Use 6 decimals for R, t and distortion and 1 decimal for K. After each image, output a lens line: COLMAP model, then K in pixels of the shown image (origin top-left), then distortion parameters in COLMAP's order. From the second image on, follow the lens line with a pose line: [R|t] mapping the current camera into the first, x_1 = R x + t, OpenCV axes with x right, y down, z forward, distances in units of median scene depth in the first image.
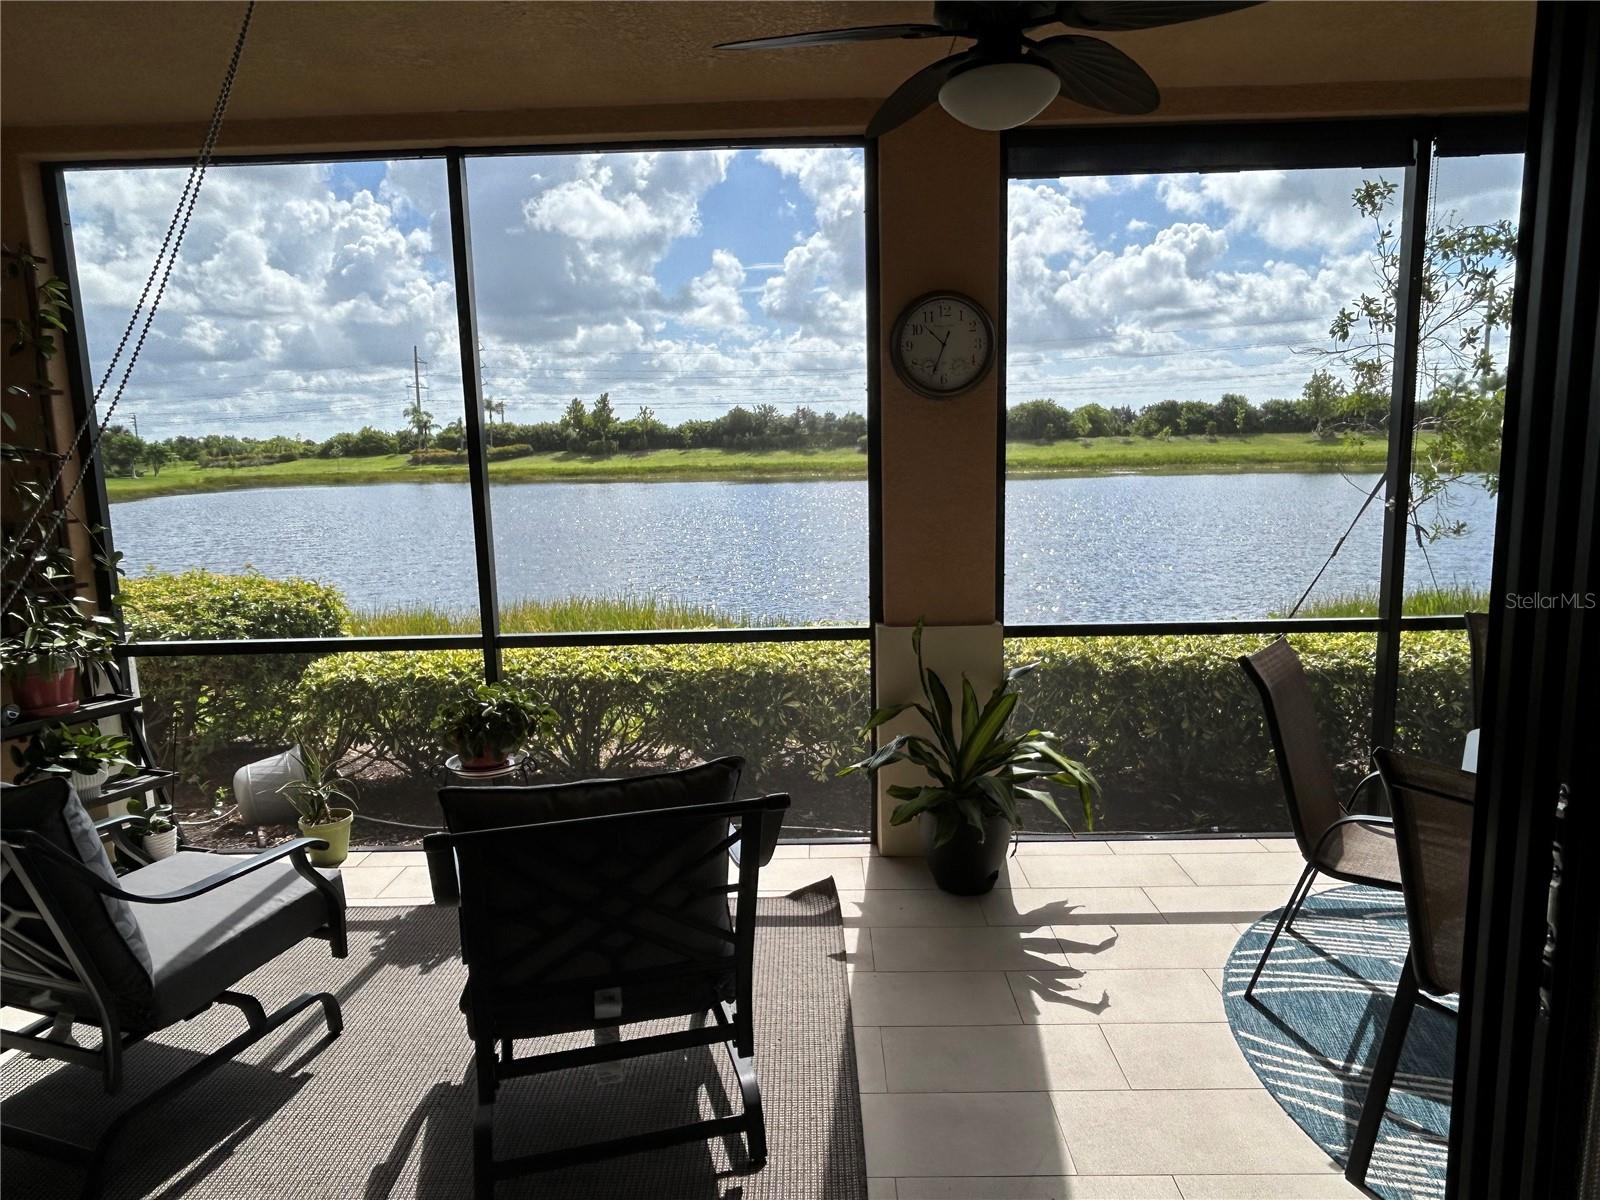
lens RADIAL K [[1024.5, 0, 799.2], [0, 1024.5, 595.5], [0, 0, 1]] dist [-0.006730, -0.002983]
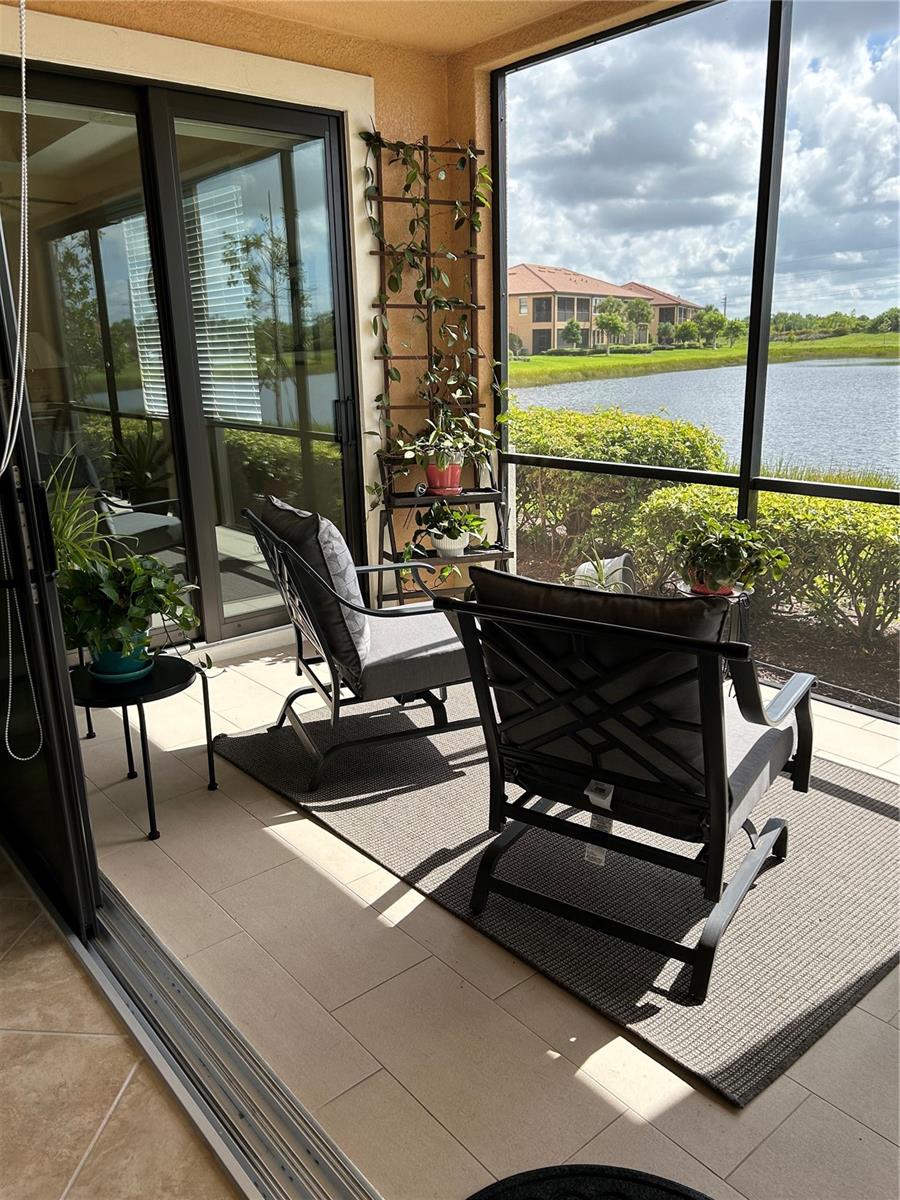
lens RADIAL K [[906.0, 0, 444.8], [0, 906.0, 605.0], [0, 0, 1]] dist [0.057800, -0.066935]
pose [[0.648517, 0.217188, -0.729558, 0.219266], [-0.103014, 0.974655, 0.198582, 0.014289], [0.754197, -0.053629, 0.654454, 0.146793]]
